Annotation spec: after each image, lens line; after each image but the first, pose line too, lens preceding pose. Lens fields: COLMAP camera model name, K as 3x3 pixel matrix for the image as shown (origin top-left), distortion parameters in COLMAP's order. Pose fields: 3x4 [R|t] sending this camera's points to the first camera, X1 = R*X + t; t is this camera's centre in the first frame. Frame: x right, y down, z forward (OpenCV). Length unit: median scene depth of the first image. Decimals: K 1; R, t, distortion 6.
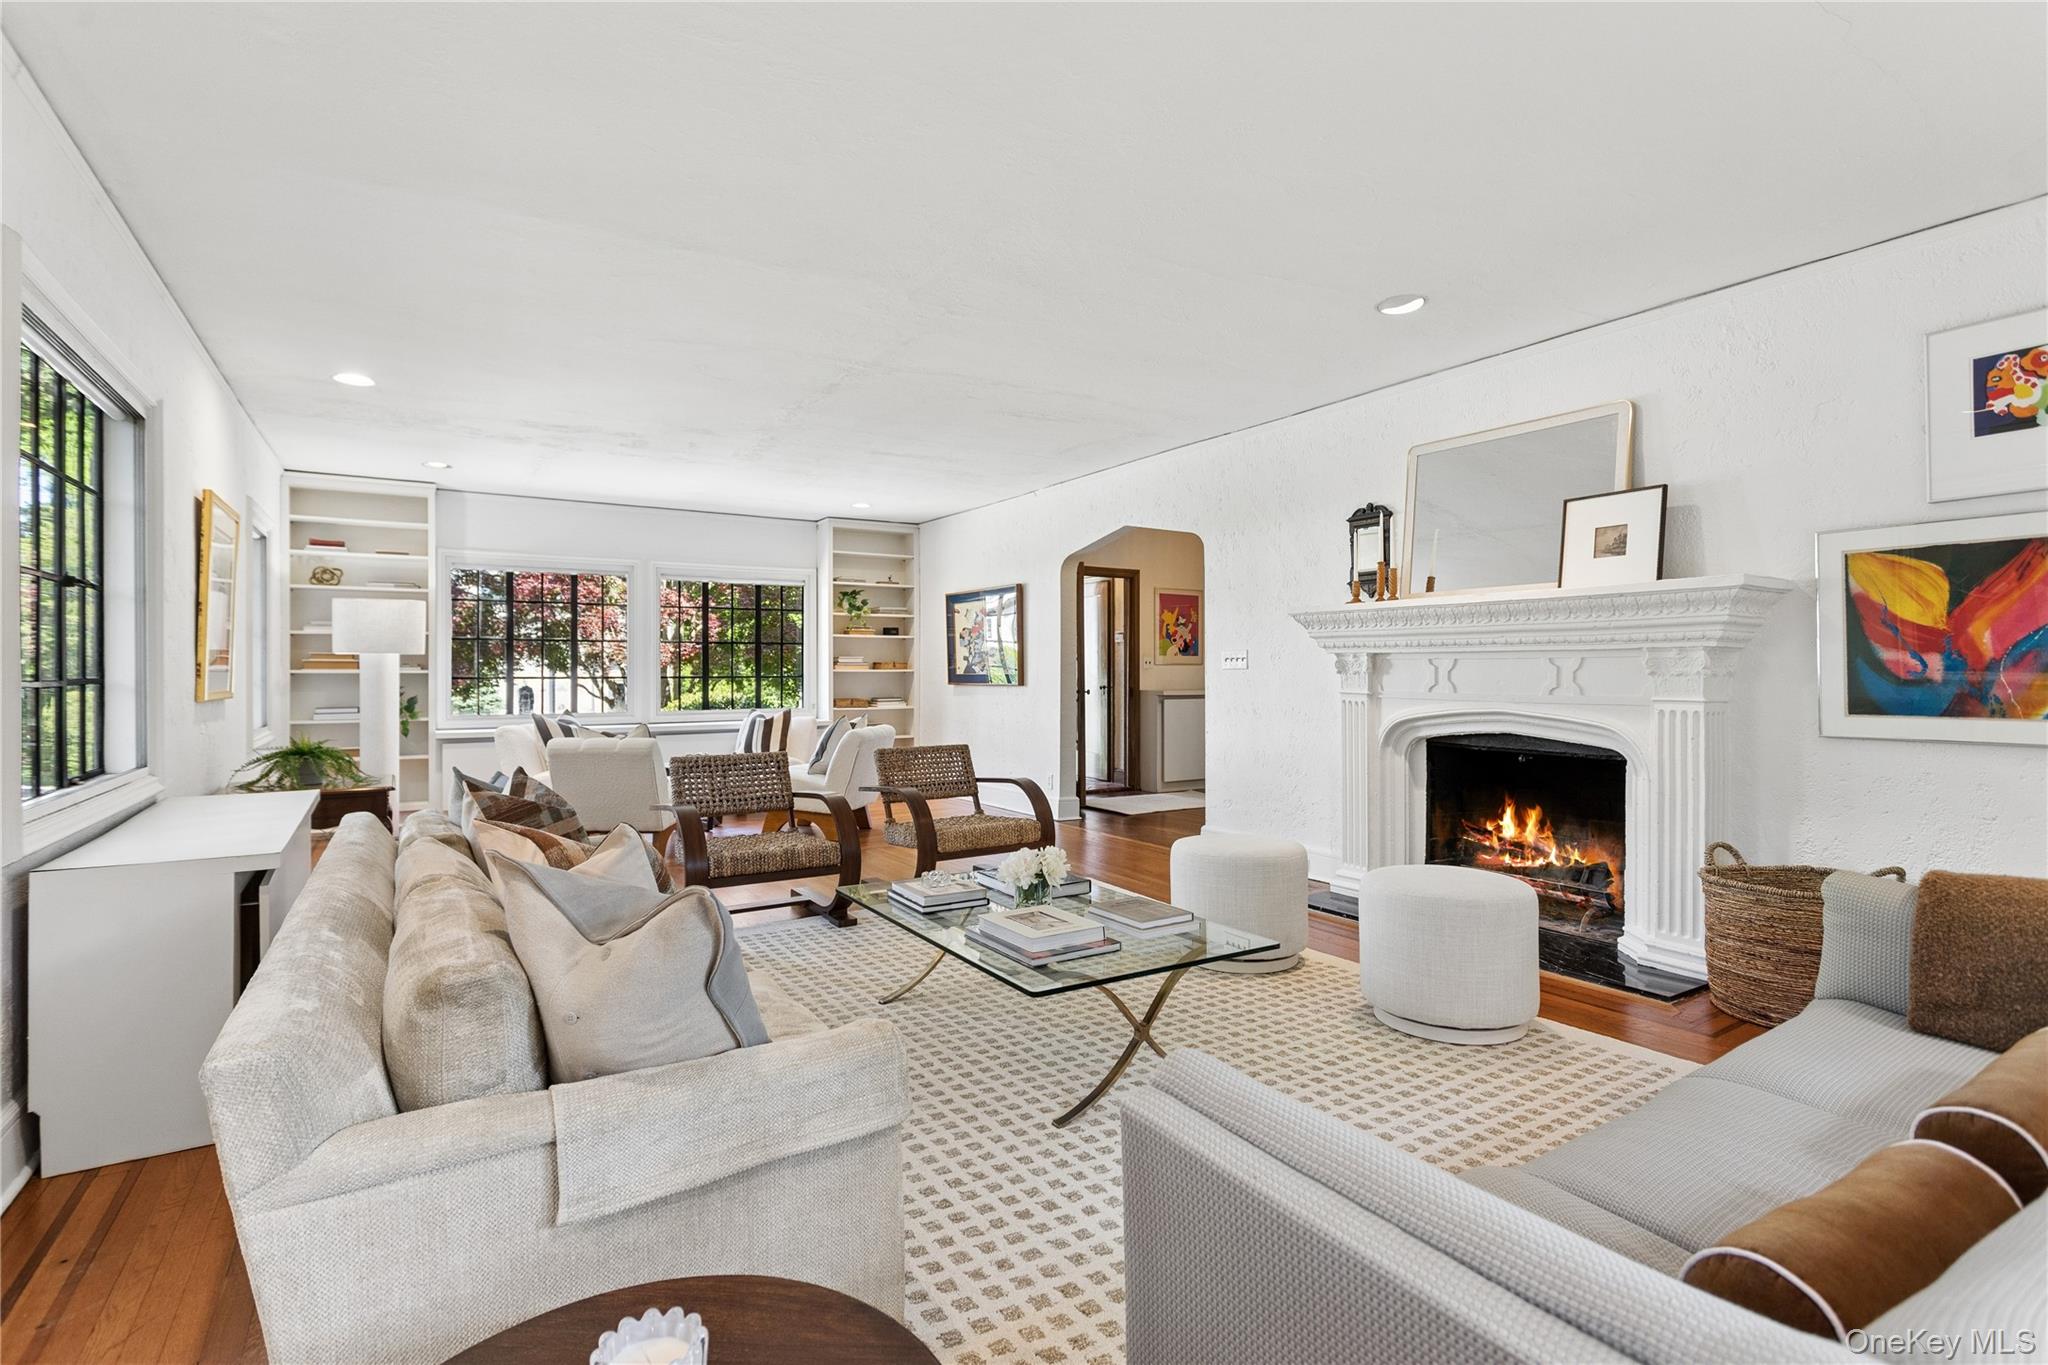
lens RADIAL K [[972.4, 0, 1028.4], [0, 972.4, 673.0], [0, 0, 1]] dist [0.005358, 0.001031]
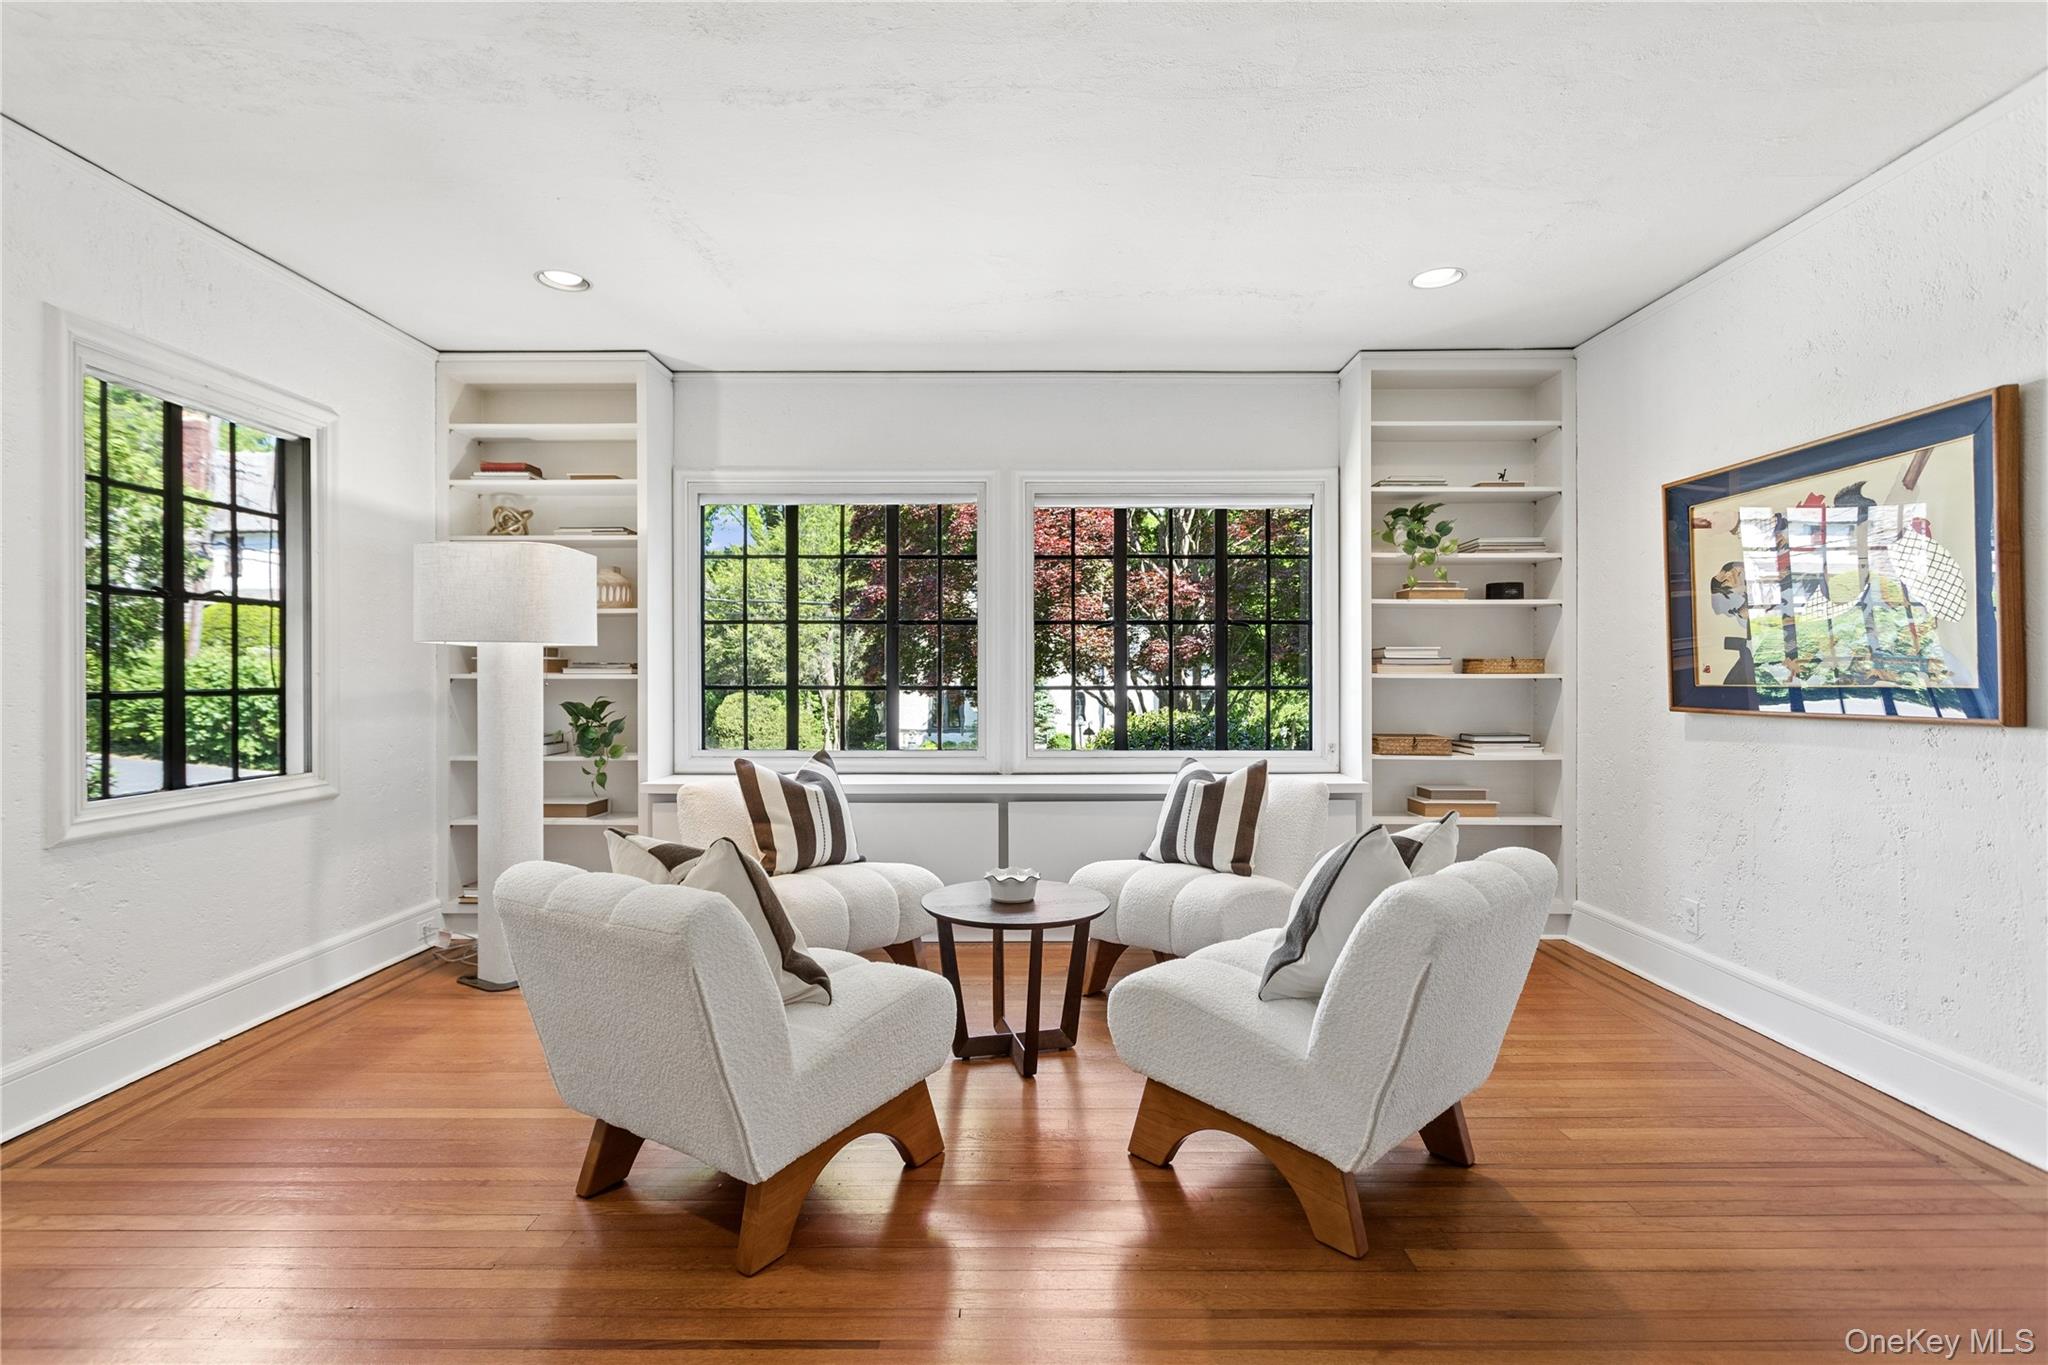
lens RADIAL K [[972.4, 0, 1016.0], [0, 972.4, 672.6], [0, 0, 1]] dist [0.005358, 0.001031]
pose [[0.839202, -0.002567, -0.543814, -0.088766], [-0.002128, 0.999966, -0.008004, 0.000025], [0.543816, 0.007874, 0.839167, 0.508827]]
